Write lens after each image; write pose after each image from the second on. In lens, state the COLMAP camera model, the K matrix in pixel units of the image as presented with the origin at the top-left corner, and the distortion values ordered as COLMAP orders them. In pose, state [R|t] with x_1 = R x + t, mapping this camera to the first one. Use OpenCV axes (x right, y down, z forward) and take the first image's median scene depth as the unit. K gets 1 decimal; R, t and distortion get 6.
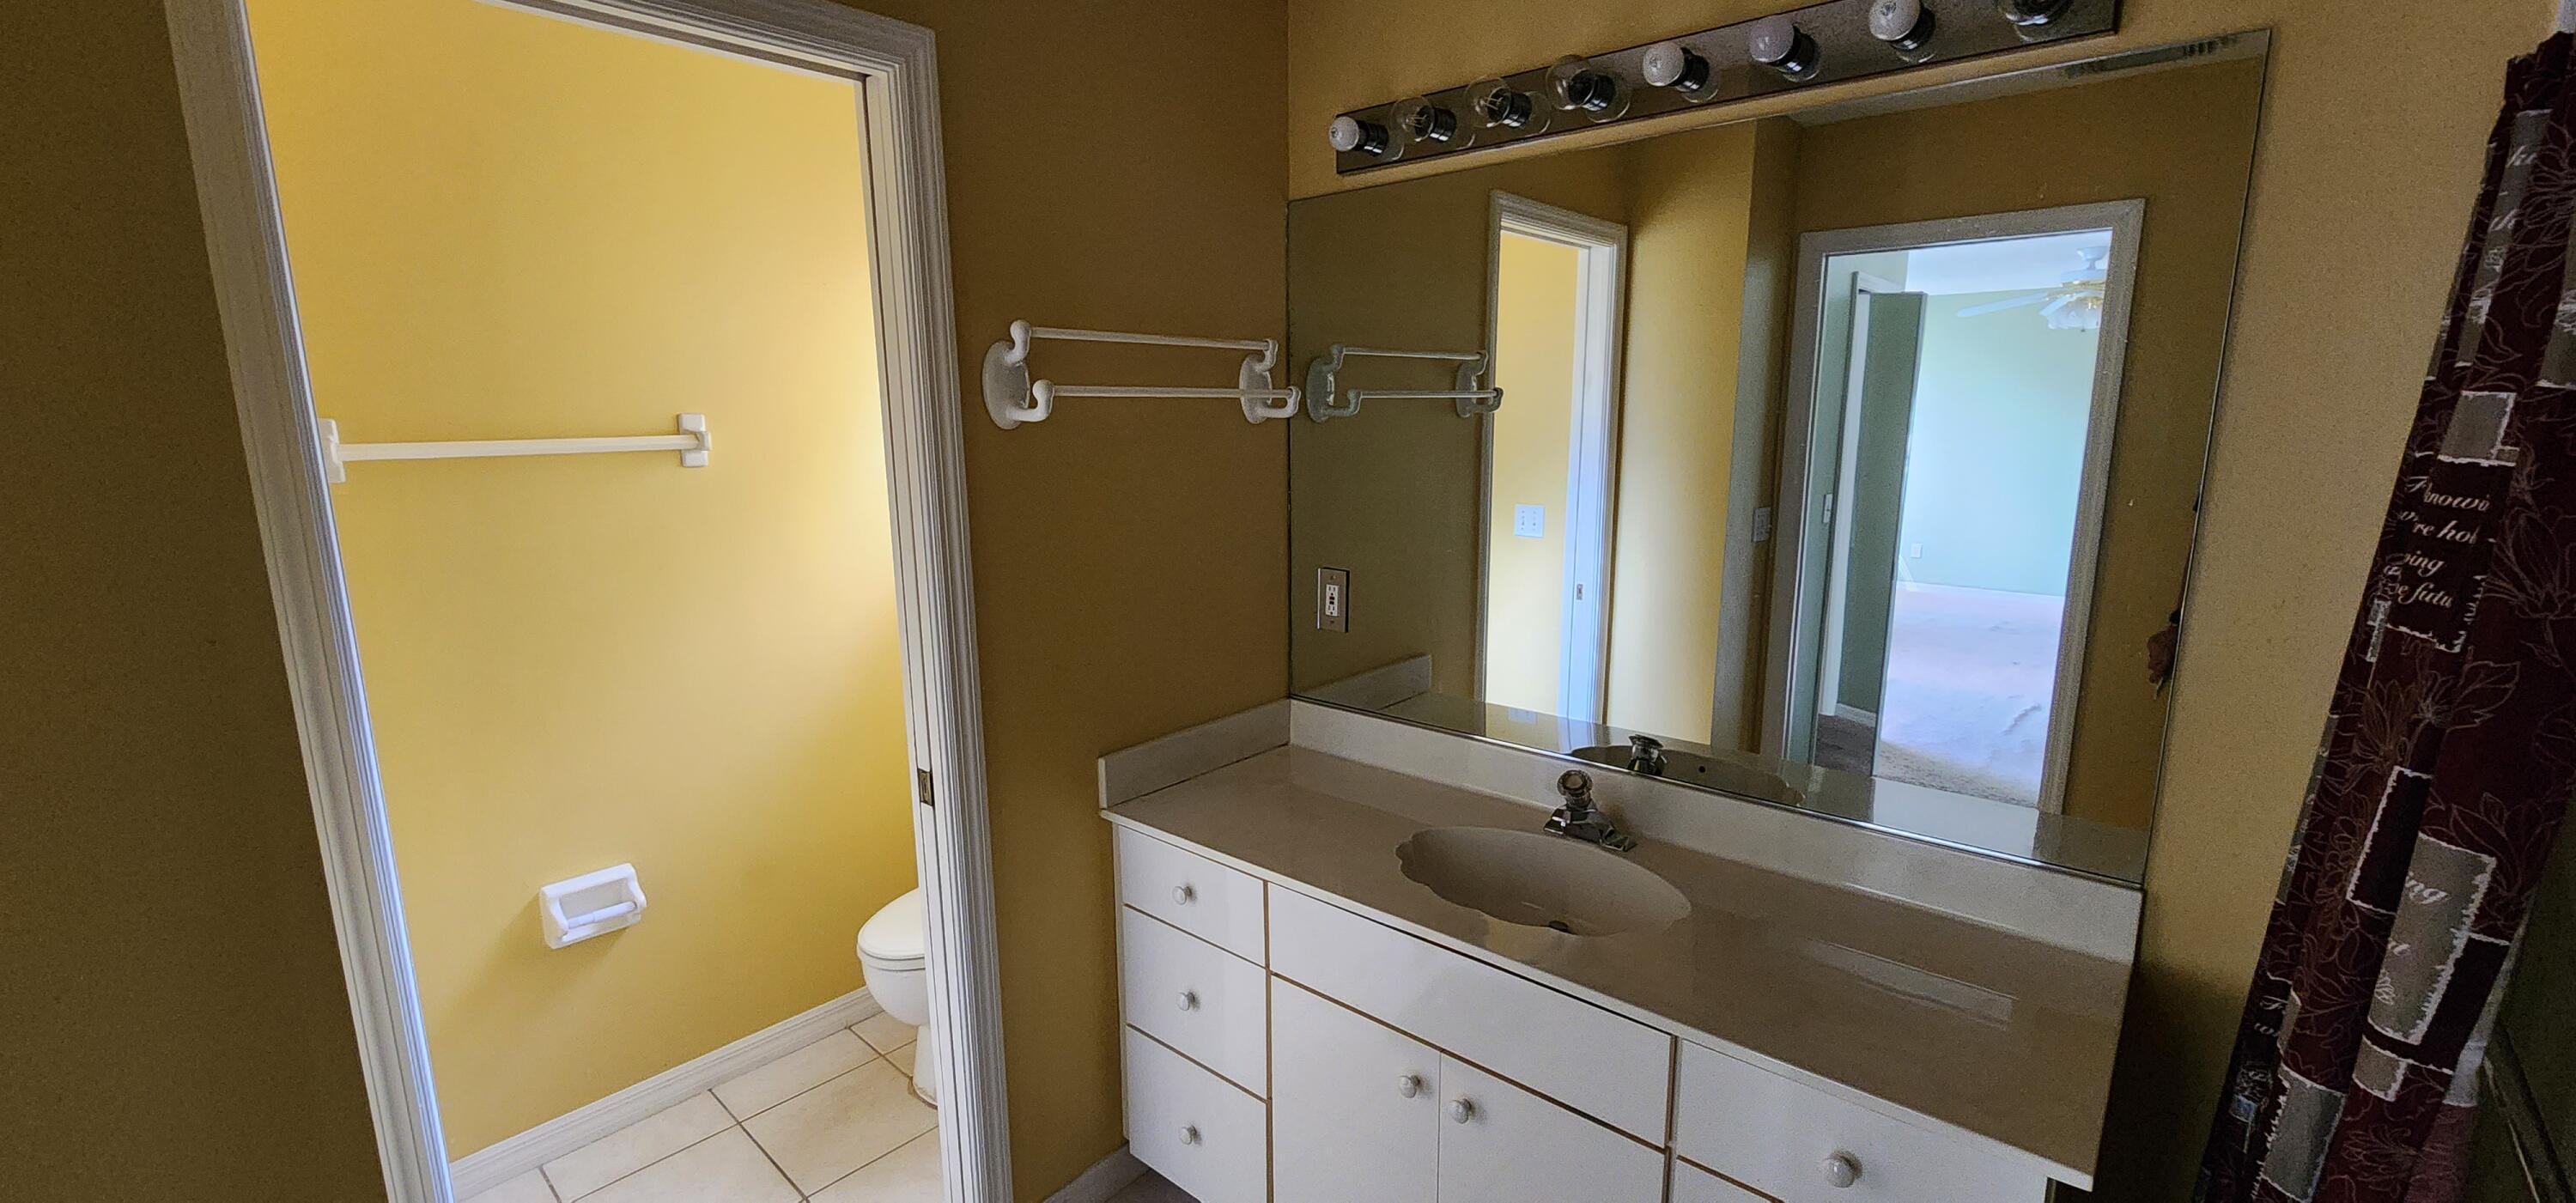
lens RADIAL K [[1063.9, 0, 1277.1], [0, 1063.9, 612.5], [0, 0, 1]] dist [-0.003872, -0.000689]
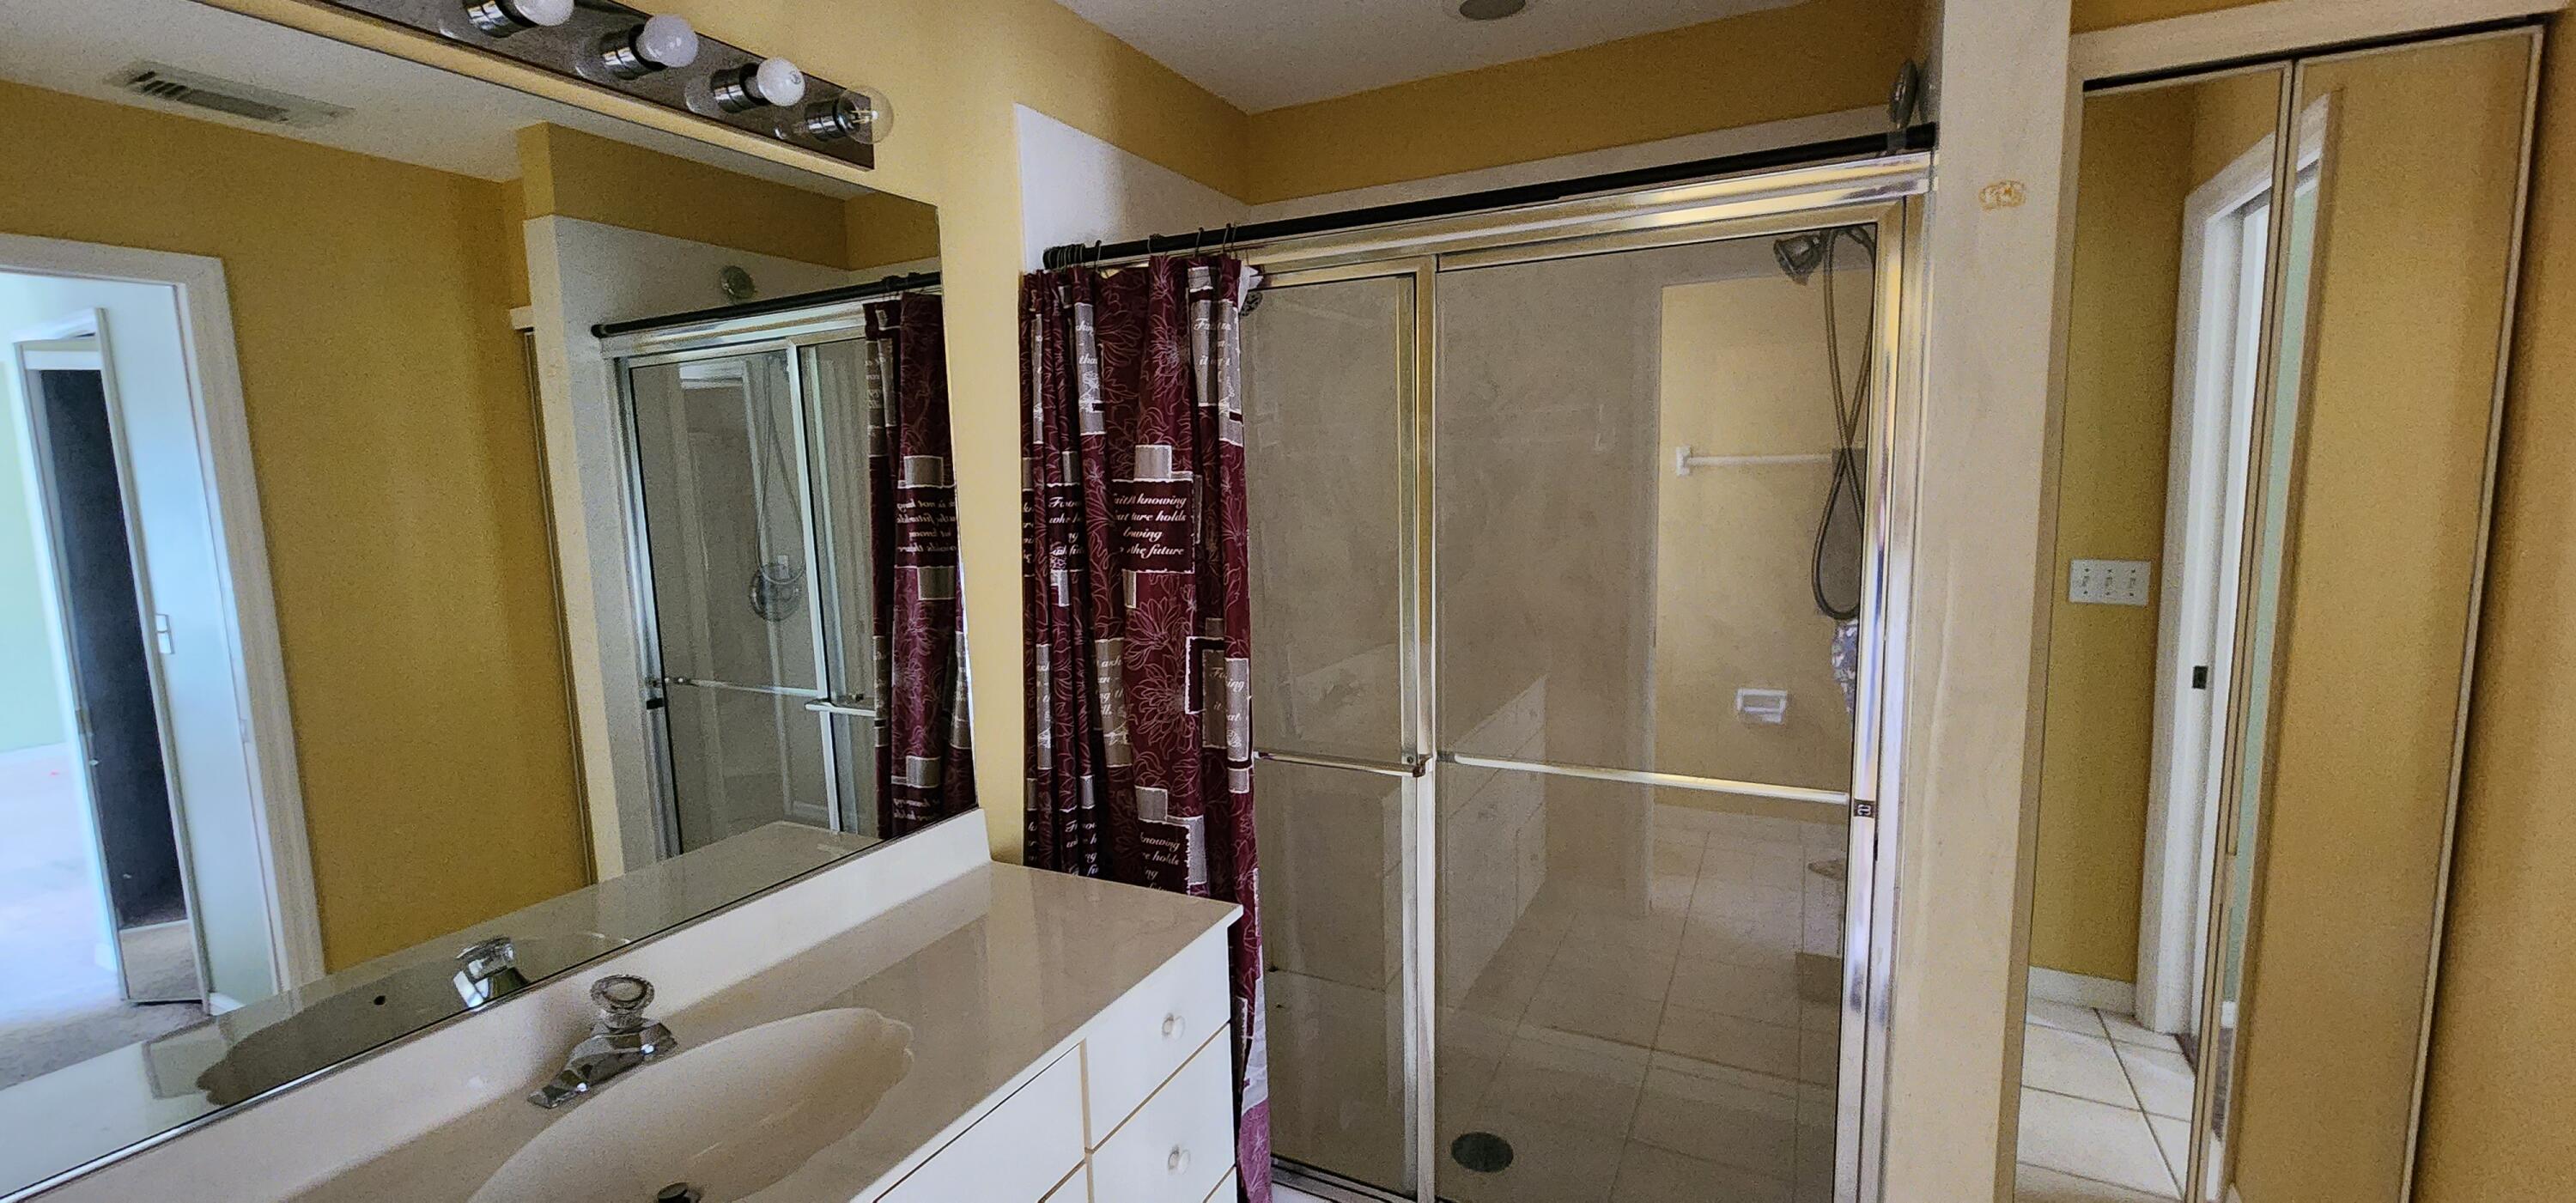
lens RADIAL K [[1063.9, 0, 1275.6], [0, 1063.9, 607.9], [0, 0, 1]] dist [-0.003872, -0.000689]
pose [[-0.251161, -0.101194, 0.962641, -0.833351], [0.210909, 0.964903, 0.156459, -0.172978], [-0.944688, 0.242326, -0.221003, 1.246147]]
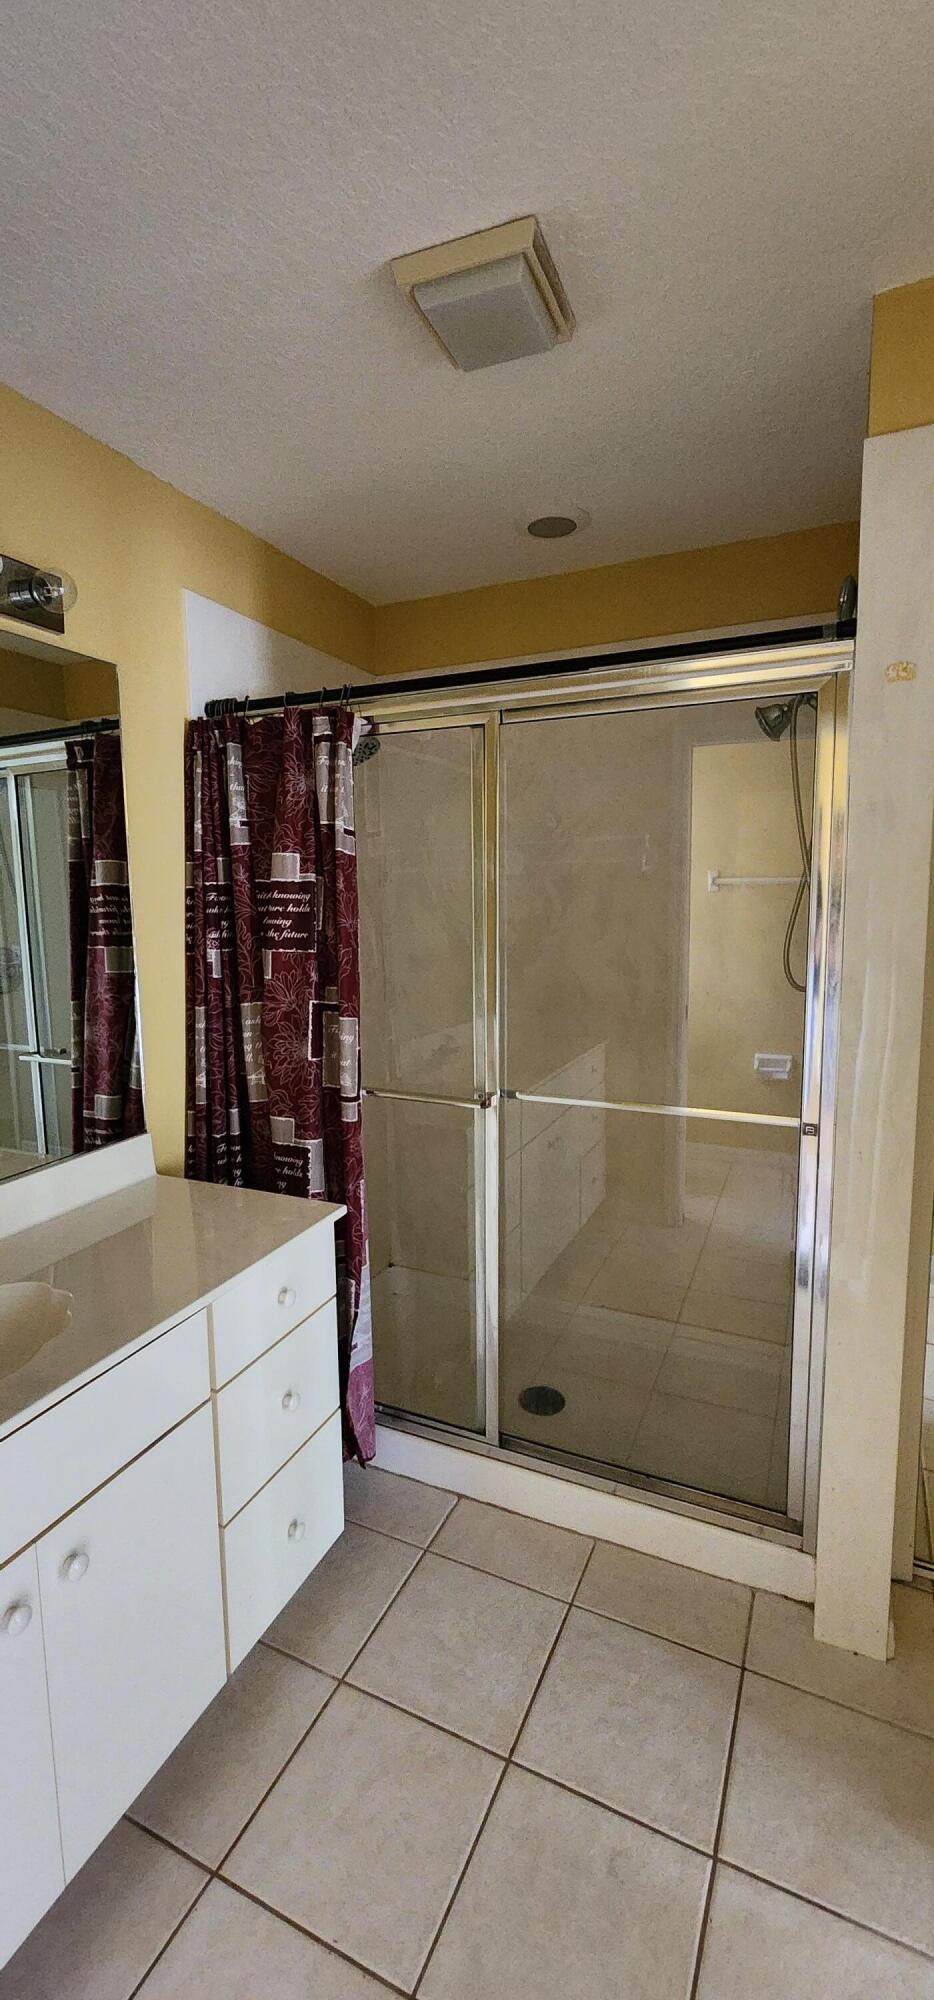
lens RADIAL K [[826.0, 0, 467.2], [0, 826.0, 993.8], [0, 0, 1]] dist [-0.003872, -0.000689]
pose [[-0.294378, -0.096555, 0.950799, -0.897649], [0.195091, 0.967862, 0.158690, -0.107598], [-0.935565, 0.232207, -0.266081, 1.152693]]
